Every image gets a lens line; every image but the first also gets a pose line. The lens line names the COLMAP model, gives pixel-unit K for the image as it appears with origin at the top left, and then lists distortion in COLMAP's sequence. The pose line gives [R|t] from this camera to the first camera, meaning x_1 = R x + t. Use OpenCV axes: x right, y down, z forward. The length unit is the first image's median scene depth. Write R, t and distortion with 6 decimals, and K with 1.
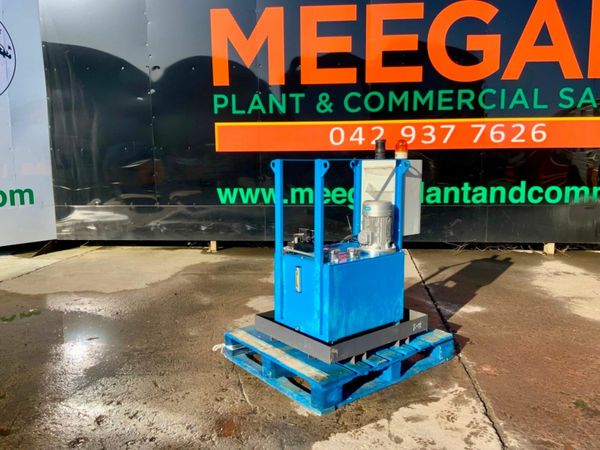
lens RADIAL K [[496.8, 0, 300.2], [0, 496.8, 227.2], [0, 0, 1]] dist [0.075401, -0.144235]
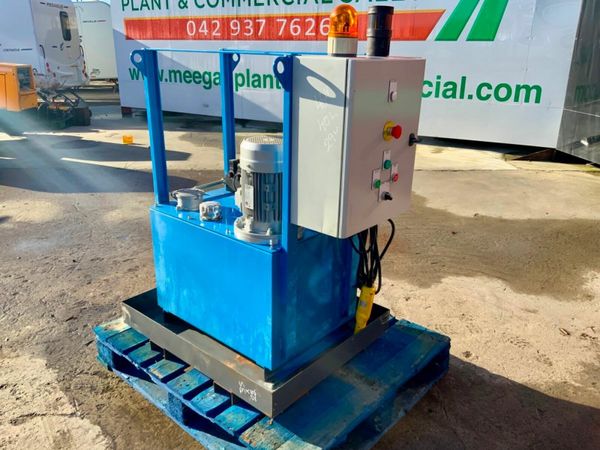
lens RADIAL K [[496.8, 0, 300.2], [0, 496.8, 227.2], [0, 0, 1]] dist [0.075401, -0.144235]
pose [[0.159888, 0.343748, -0.925350, 0.319926], [-0.151609, 0.934839, 0.321077, -0.065567], [0.975423, 0.088955, 0.201585, 0.447147]]
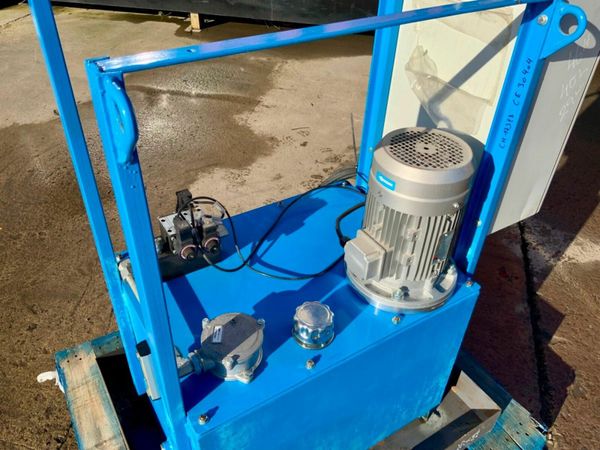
lens RADIAL K [[497.8, 0, 300.8], [0, 497.8, 227.6], [0, 0, 1]] dist [0.082949, -0.160575]
pose [[0.990082, 0.112555, -0.084074, 0.053682], [-0.055303, 0.862372, 0.503246, -0.074396], [0.129146, -0.493606, 0.860044, 0.340752]]
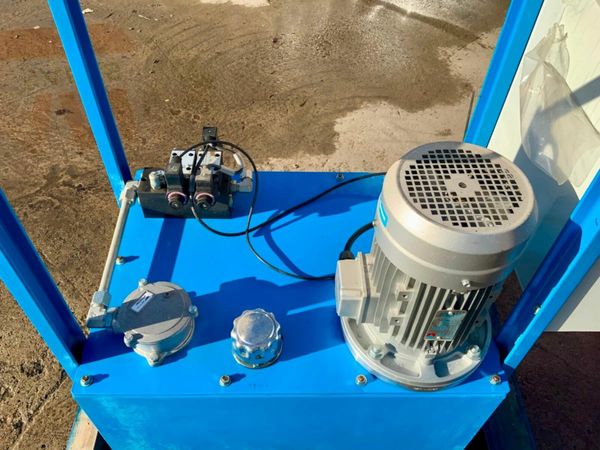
lens RADIAL K [[496.8, 0, 300.2], [0, 496.8, 227.2], [0, 0, 1]] dist [0.075401, -0.144235]
pose [[0.774662, 0.485631, -0.405044, 0.092320], [-0.113064, 0.736555, 0.666861, -0.077245], [0.622186, -0.470796, 0.625489, 0.397311]]
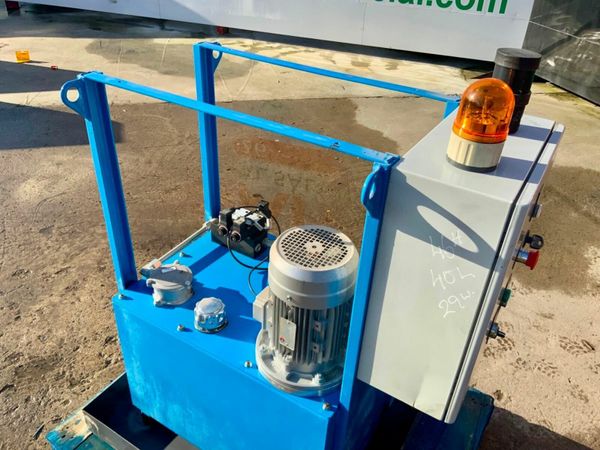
lens RADIAL K [[496.8, 0, 300.2], [0, 496.8, 227.2], [0, 0, 1]] dist [0.075401, -0.144235]
pose [[0.315188, 0.531828, -0.786013, 0.193618], [-0.176059, 0.846618, 0.502235, -0.108336], [0.932555, -0.019914, 0.360477, 0.416934]]
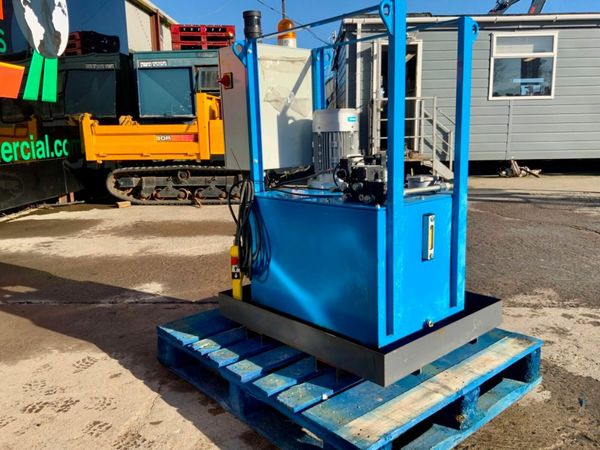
lens RADIAL K [[496.8, 0, 300.2], [0, 496.8, 227.2], [0, 0, 1]] dist [0.075401, -0.144235]
pose [[-0.034809, -0.182113, 0.982661, -0.246761], [0.163390, 0.968991, 0.185367, -0.015135], [-0.985947, 0.167009, -0.003974, 0.513583]]
